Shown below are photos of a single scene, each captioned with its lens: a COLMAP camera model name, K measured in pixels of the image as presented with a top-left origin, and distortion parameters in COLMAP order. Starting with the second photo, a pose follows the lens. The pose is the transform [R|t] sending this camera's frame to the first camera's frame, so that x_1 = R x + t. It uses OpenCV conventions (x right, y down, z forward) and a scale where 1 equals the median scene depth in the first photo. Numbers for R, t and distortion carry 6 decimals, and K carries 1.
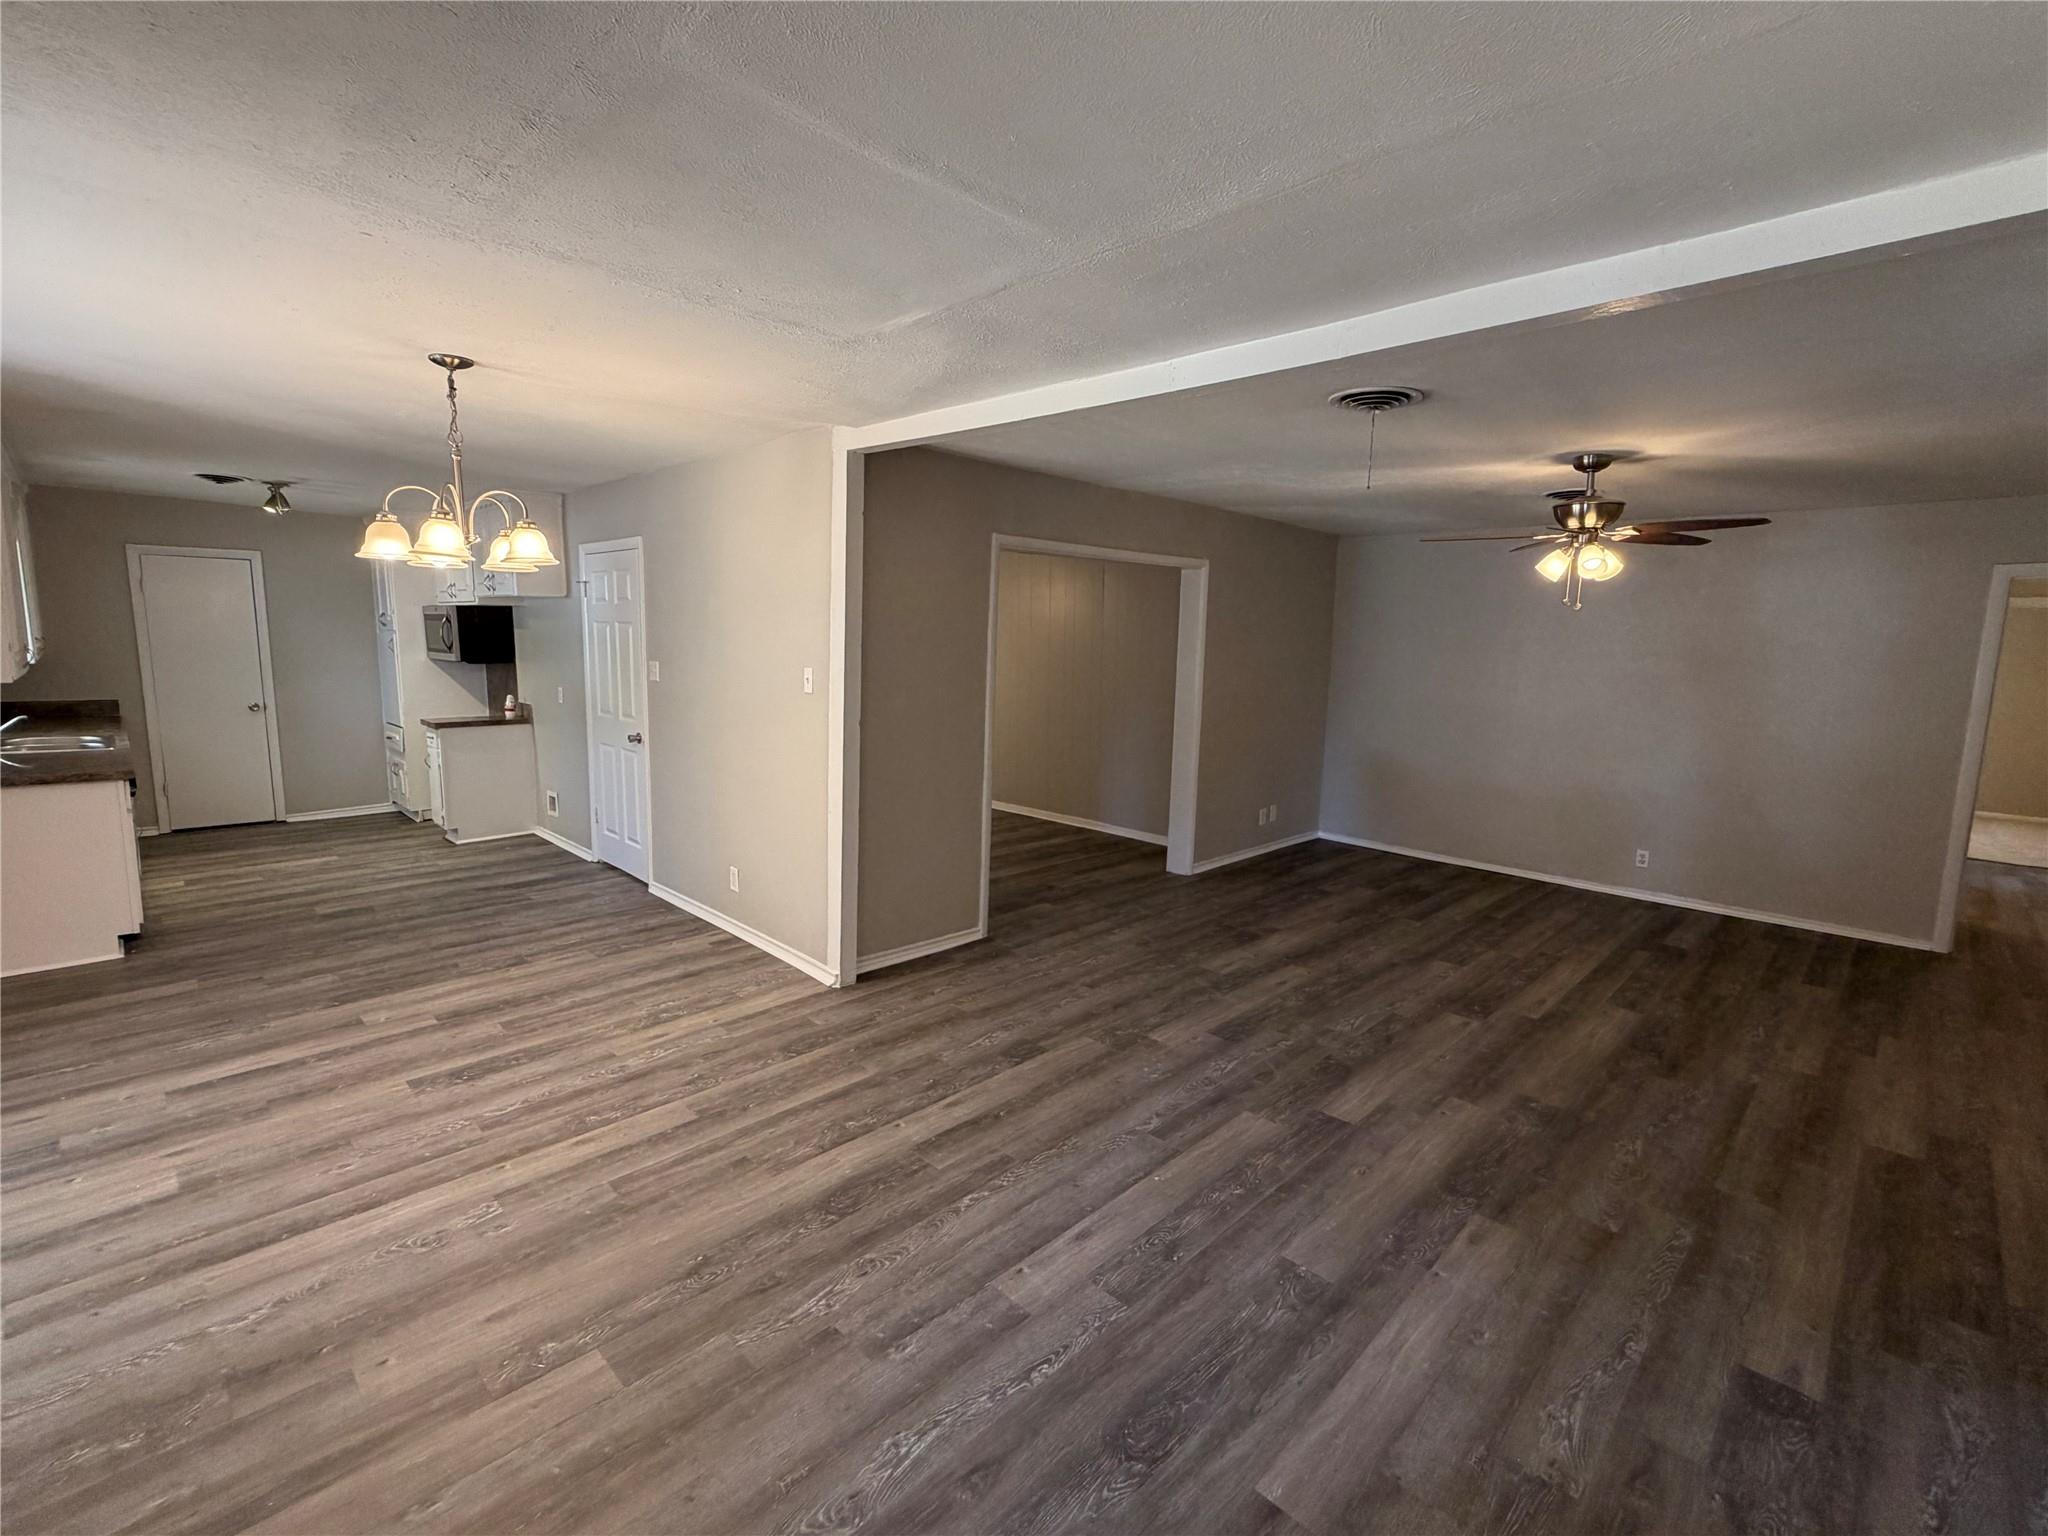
lens RADIAL K [[908.4, 0, 1021.7], [0, 908.4, 761.7], [0, 0, 1]] dist [-0.001053, 0.000463]
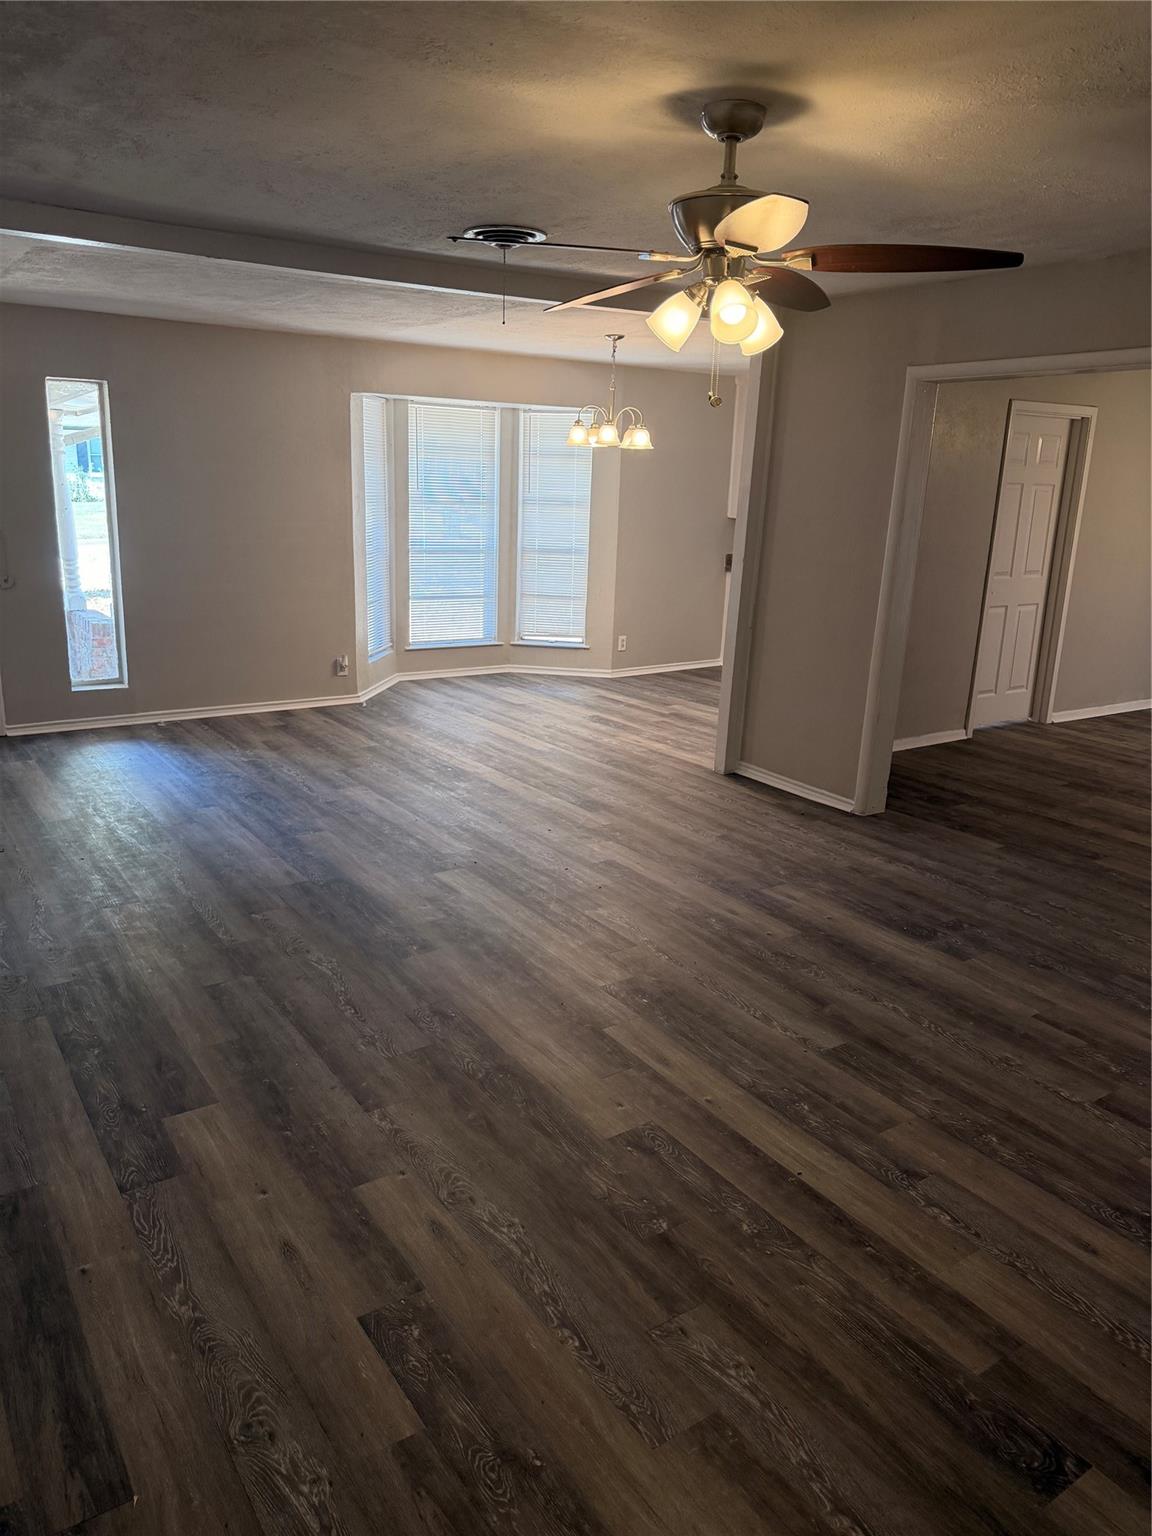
lens RADIAL K [[1069.4, 0, 582.5], [0, 1069.4, 765.1], [0, 0, 1]] dist [0.120234, -0.207741]
pose [[-0.182764, 0.225655, -0.956910, 1.439574], [-0.165298, 0.952396, 0.256162, -0.128657], [0.969161, 0.204992, -0.136764, 1.160123]]
